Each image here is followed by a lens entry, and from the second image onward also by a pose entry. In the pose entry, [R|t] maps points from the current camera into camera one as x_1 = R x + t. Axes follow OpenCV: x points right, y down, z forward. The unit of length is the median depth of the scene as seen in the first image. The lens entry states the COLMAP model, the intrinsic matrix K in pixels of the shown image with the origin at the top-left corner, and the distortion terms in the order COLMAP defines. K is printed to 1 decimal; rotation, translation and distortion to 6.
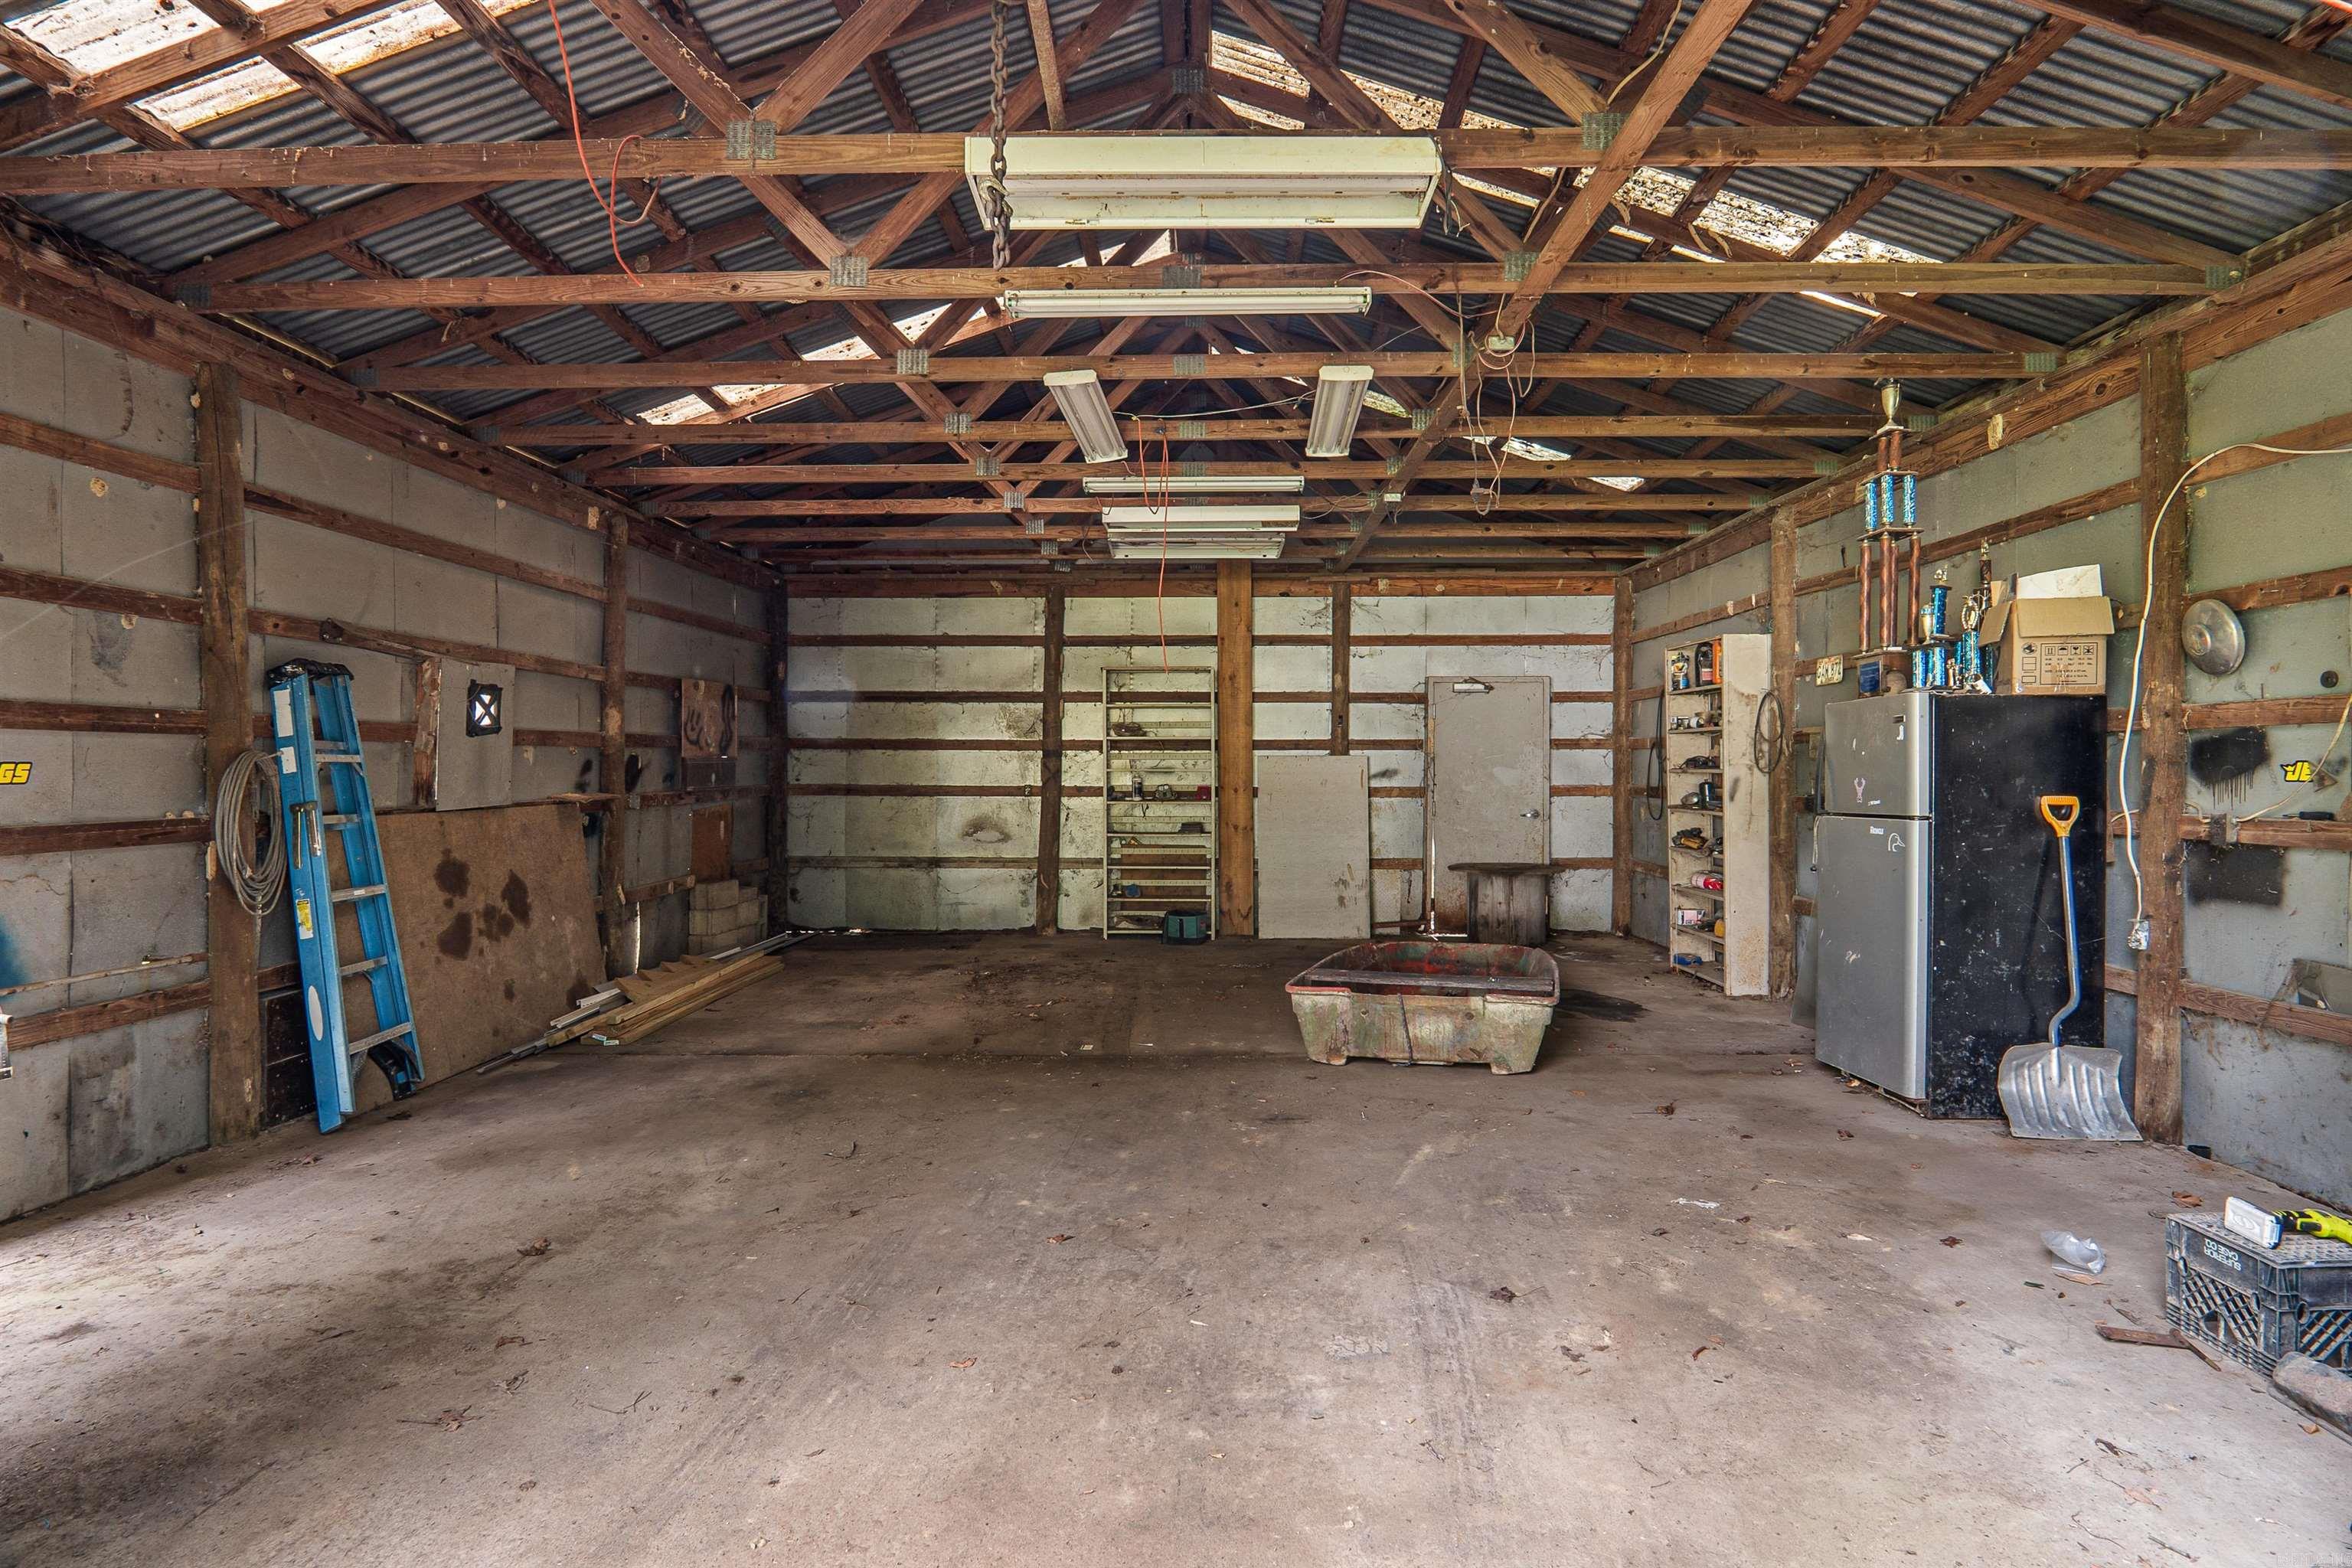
lens RADIAL K [[1304.1, 0, 1175.0], [0, 1304.1, 780.9], [0, 0, 1]] dist [-0.007756, 0.001542]
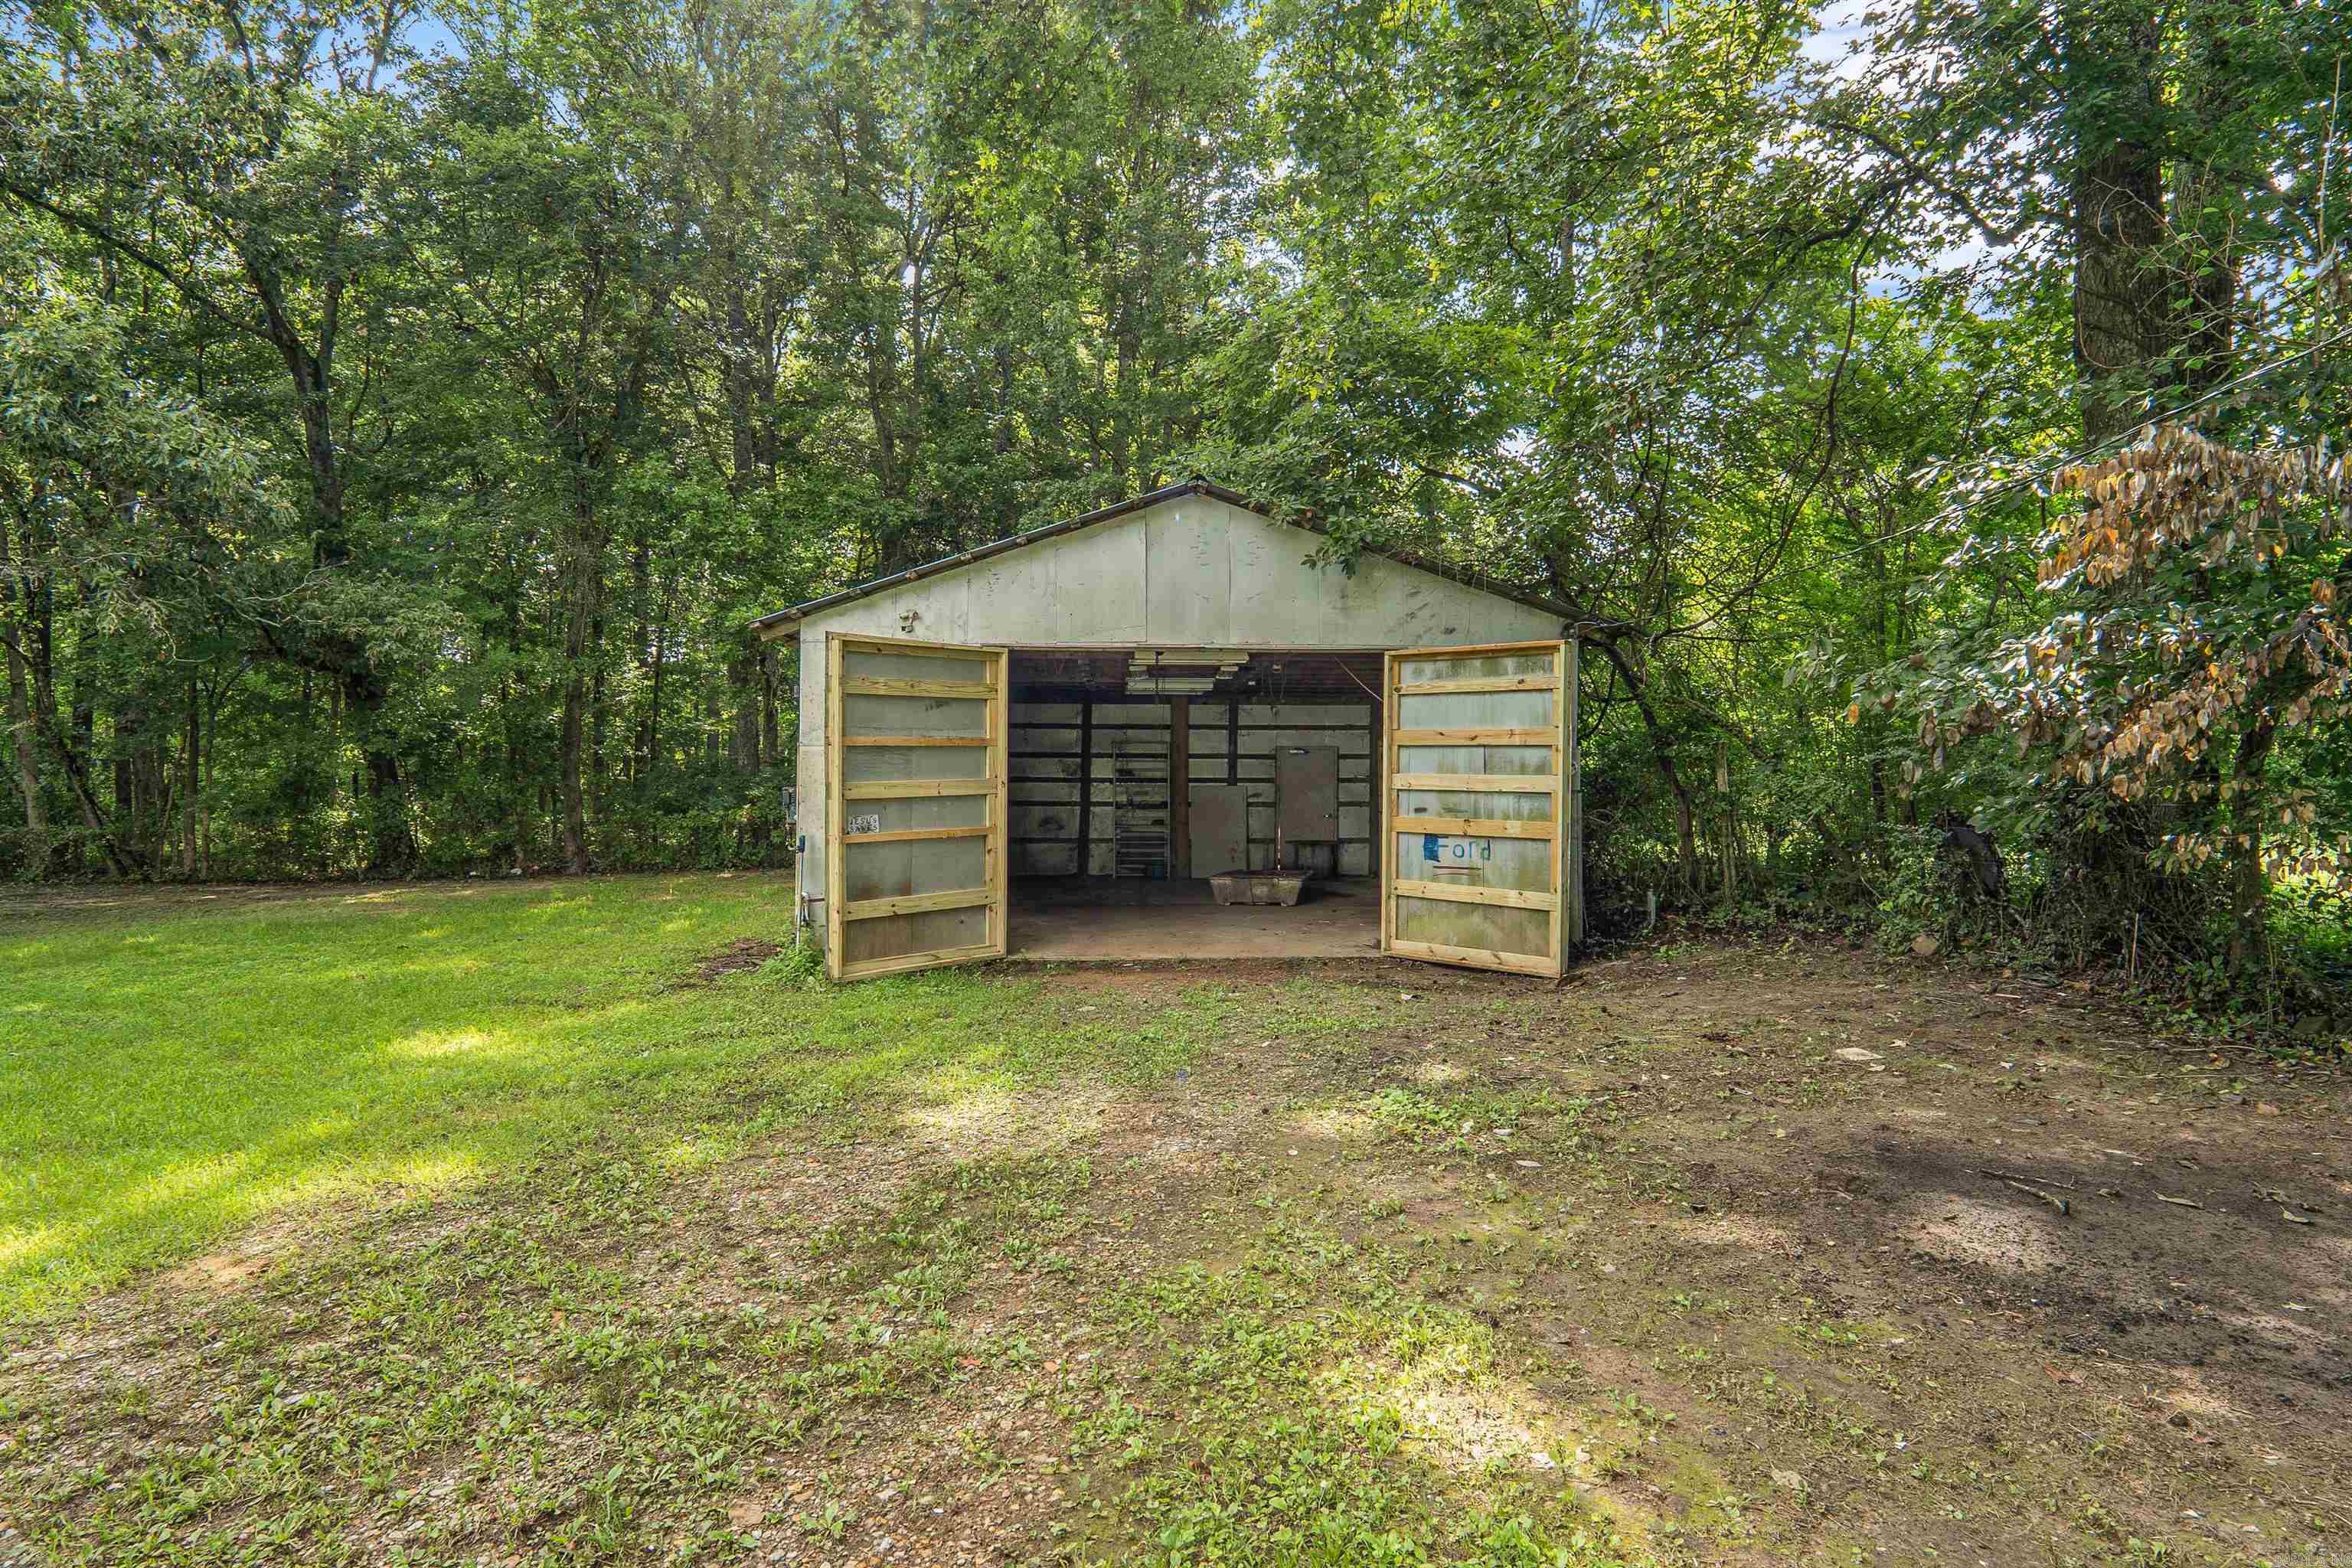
lens RADIAL K [[1304.1, 0, 1176.6], [0, 1304.1, 787.7], [0, 0, 1]] dist [-0.007756, 0.001542]
pose [[0.997435, 0.002677, 0.071529, -0.098344], [-0.002480, 0.999993, -0.002844, -0.010962], [-0.071536, 0.002659, 0.997434, -0.956617]]
